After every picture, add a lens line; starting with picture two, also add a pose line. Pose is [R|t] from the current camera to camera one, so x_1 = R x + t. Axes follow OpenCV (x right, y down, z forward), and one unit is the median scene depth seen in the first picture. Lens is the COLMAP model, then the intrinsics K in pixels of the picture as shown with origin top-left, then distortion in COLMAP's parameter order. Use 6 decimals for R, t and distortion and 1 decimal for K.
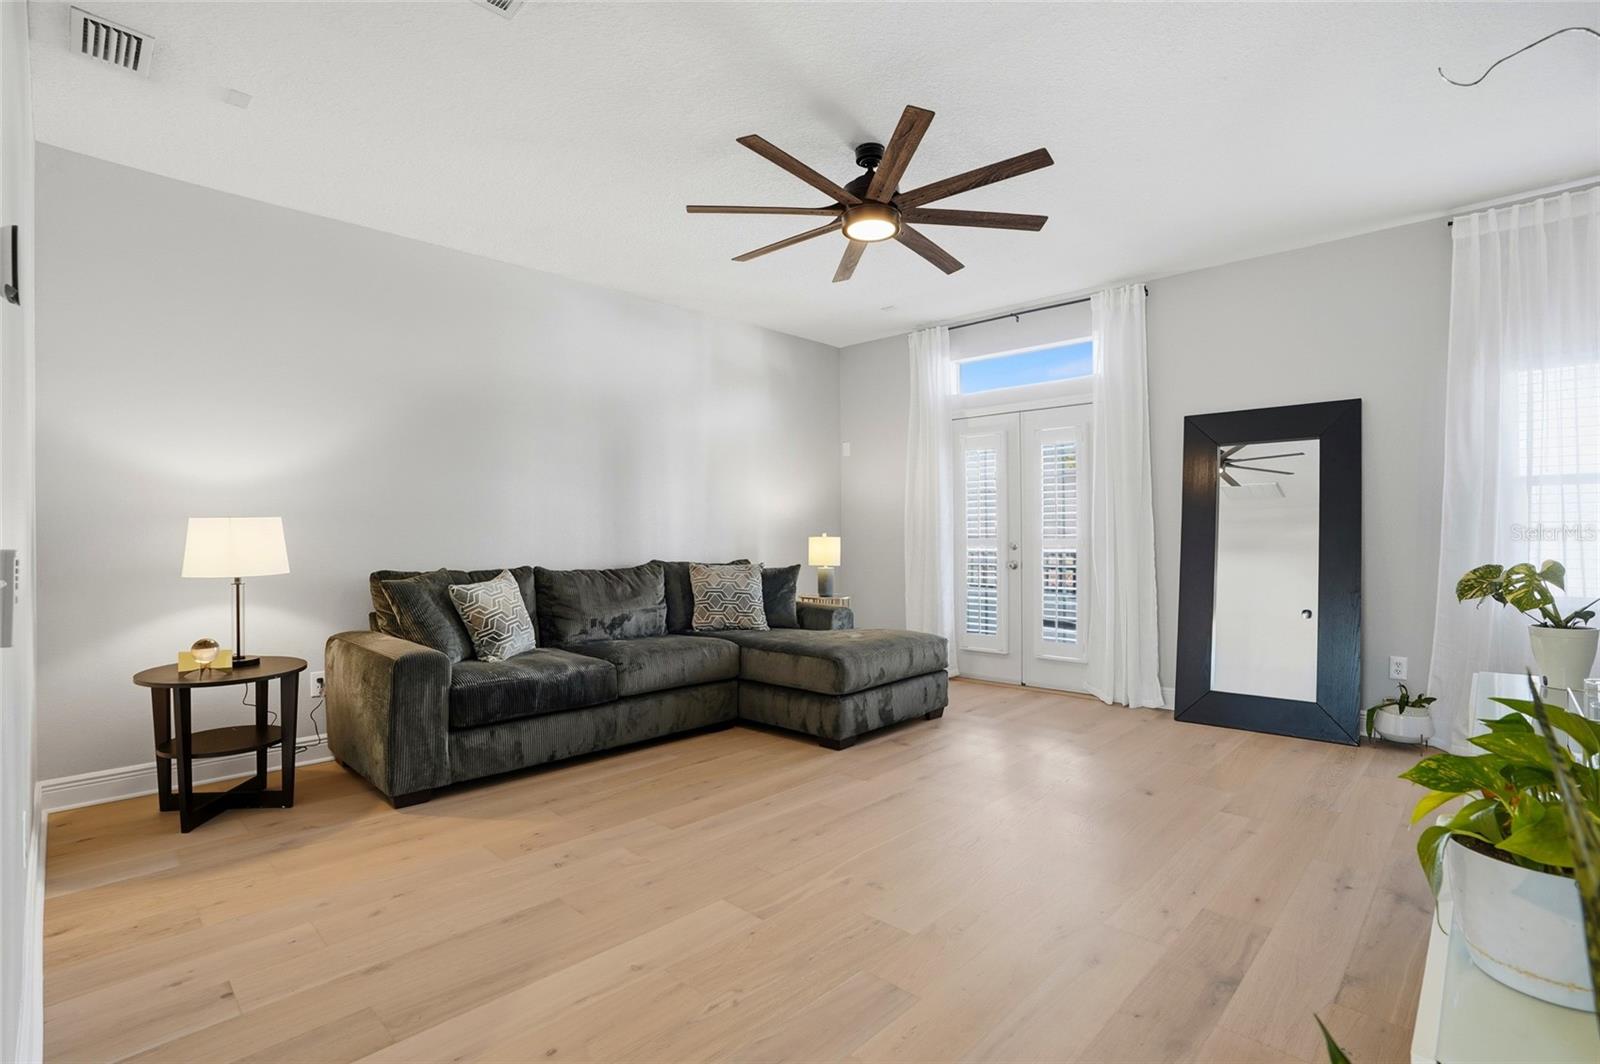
lens RADIAL K [[755.1, 0, 799.4], [0, 755.1, 524.3], [0, 0, 1]] dist [-0.072294, 0.026968]
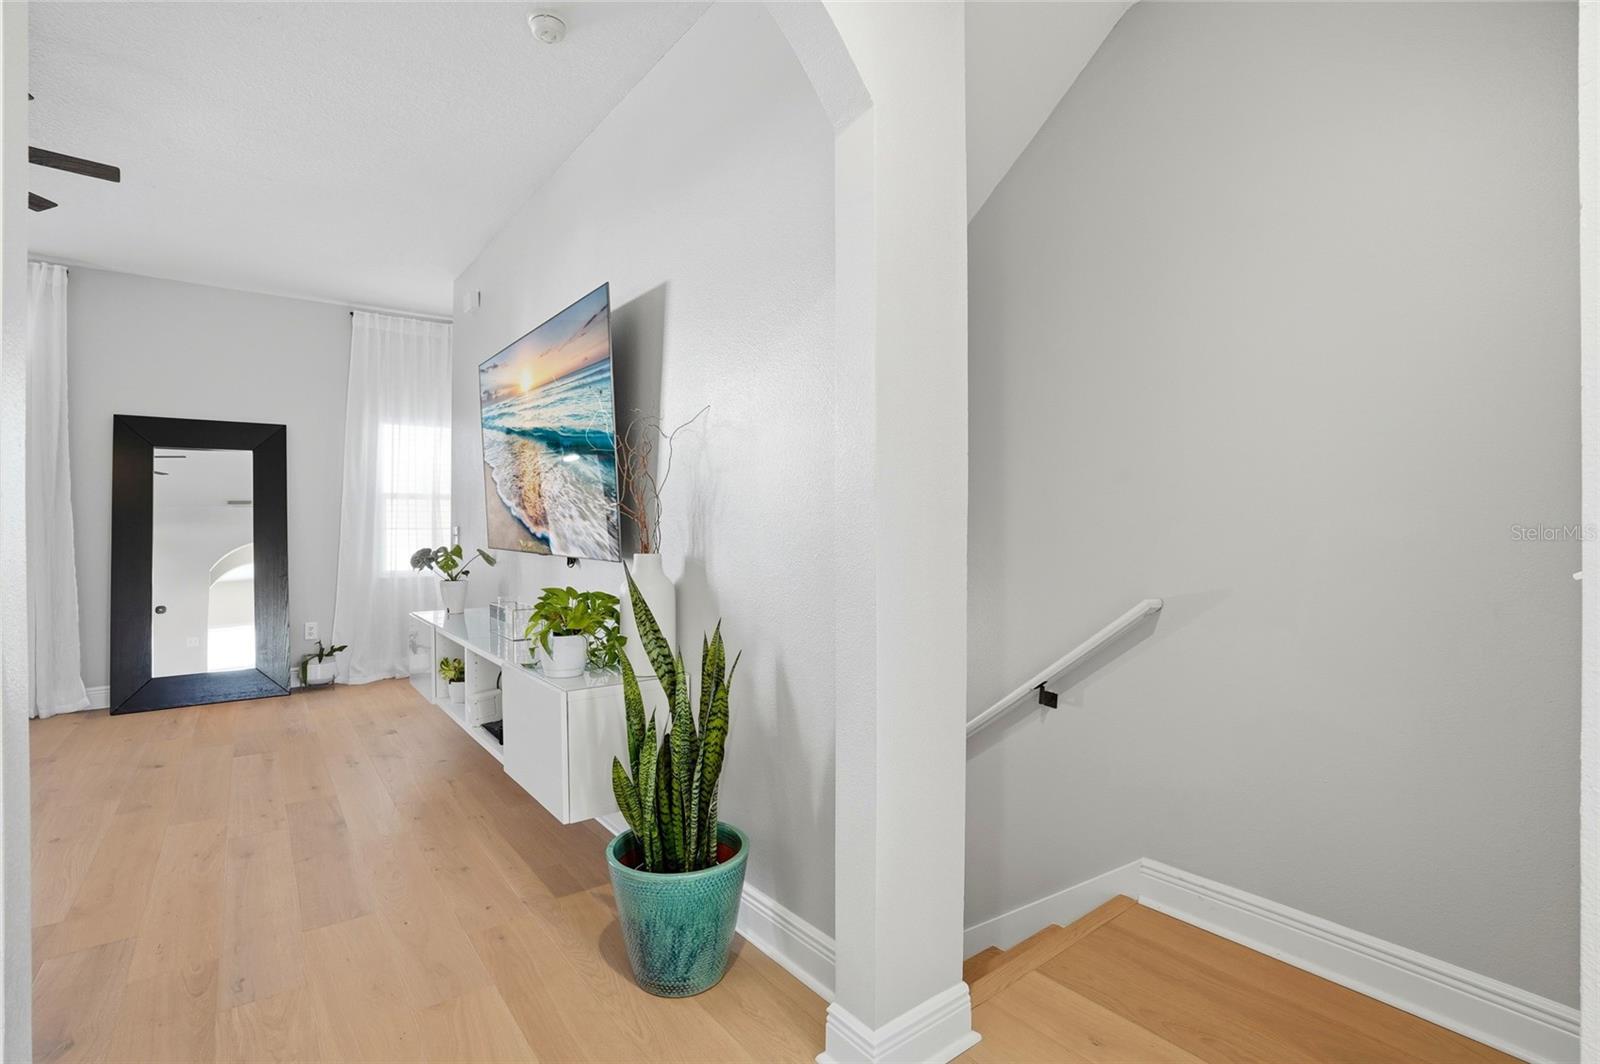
lens RADIAL K [[755.1, 0, 799.4], [0, 755.1, 524.3], [0, 0, 1]] dist [-0.072294, 0.026968]
pose [[0.154104, 0.005232, 0.988041, -0.373379], [-0.009549, 0.999947, -0.003806, -0.001831], [-0.988009, -0.008849, 0.154146, -0.091396]]
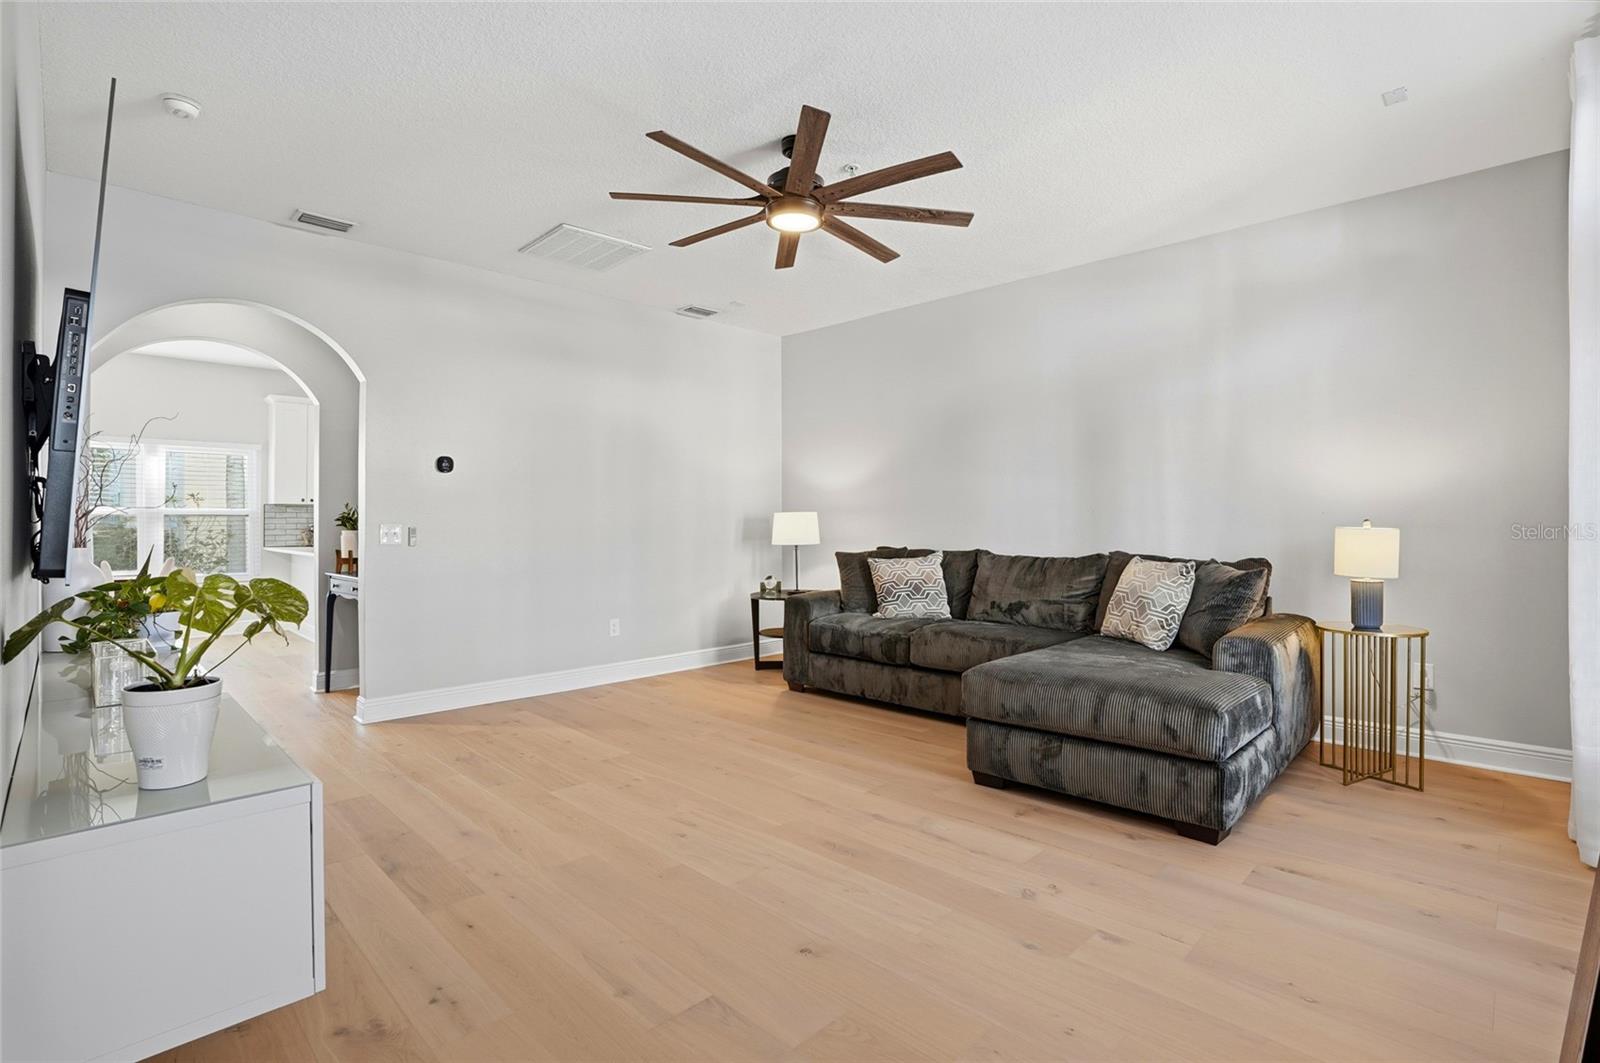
lens RADIAL K [[755.1, 0, 799.4], [0, 755.1, 523.8], [0, 0, 1]] dist [-0.072294, 0.026968]
pose [[-0.012095, 0.008083, -0.999894, 0.901413], [0.017072, 0.999823, 0.007876, 0.003011], [0.999781, -0.016975, -0.012231, 0.836170]]
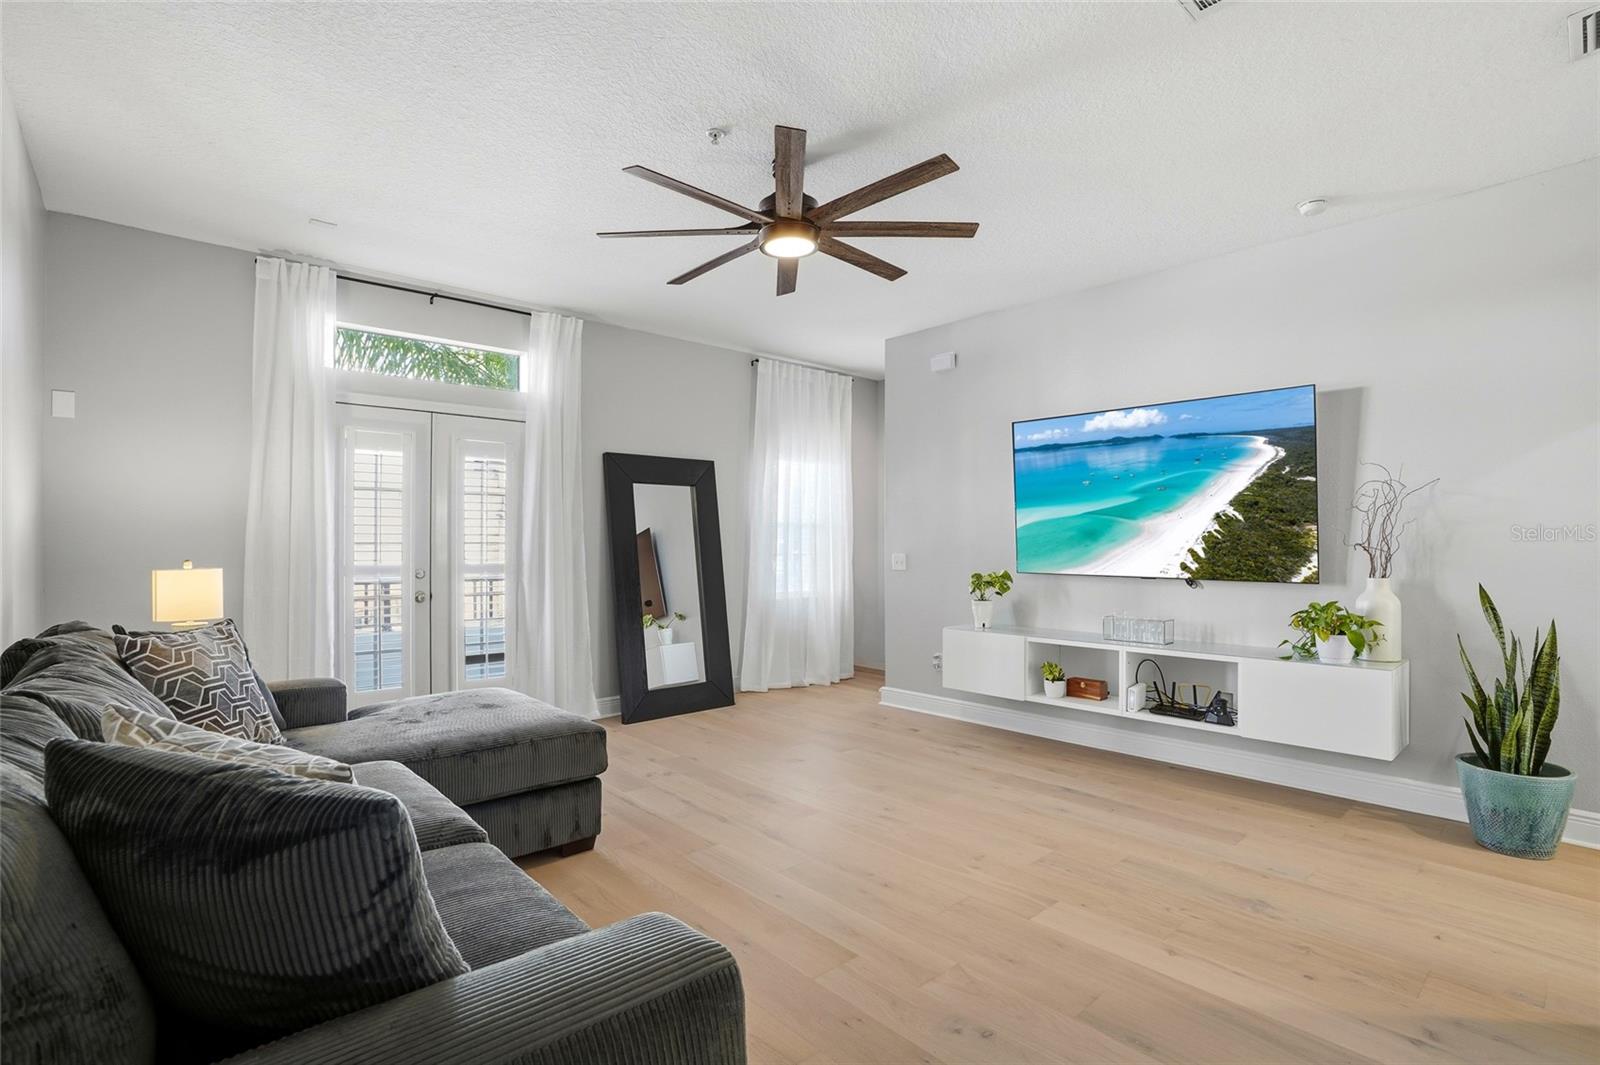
lens RADIAL K [[755.1, 0, 799.4], [0, 755.1, 524.8], [0, 0, 1]] dist [-0.072294, 0.026968]
pose [[0.074258, 0.028648, 0.996828, -0.707064], [-0.012945, 0.999531, -0.027761, -0.009489], [-0.997155, -0.010842, 0.074594, 0.752872]]
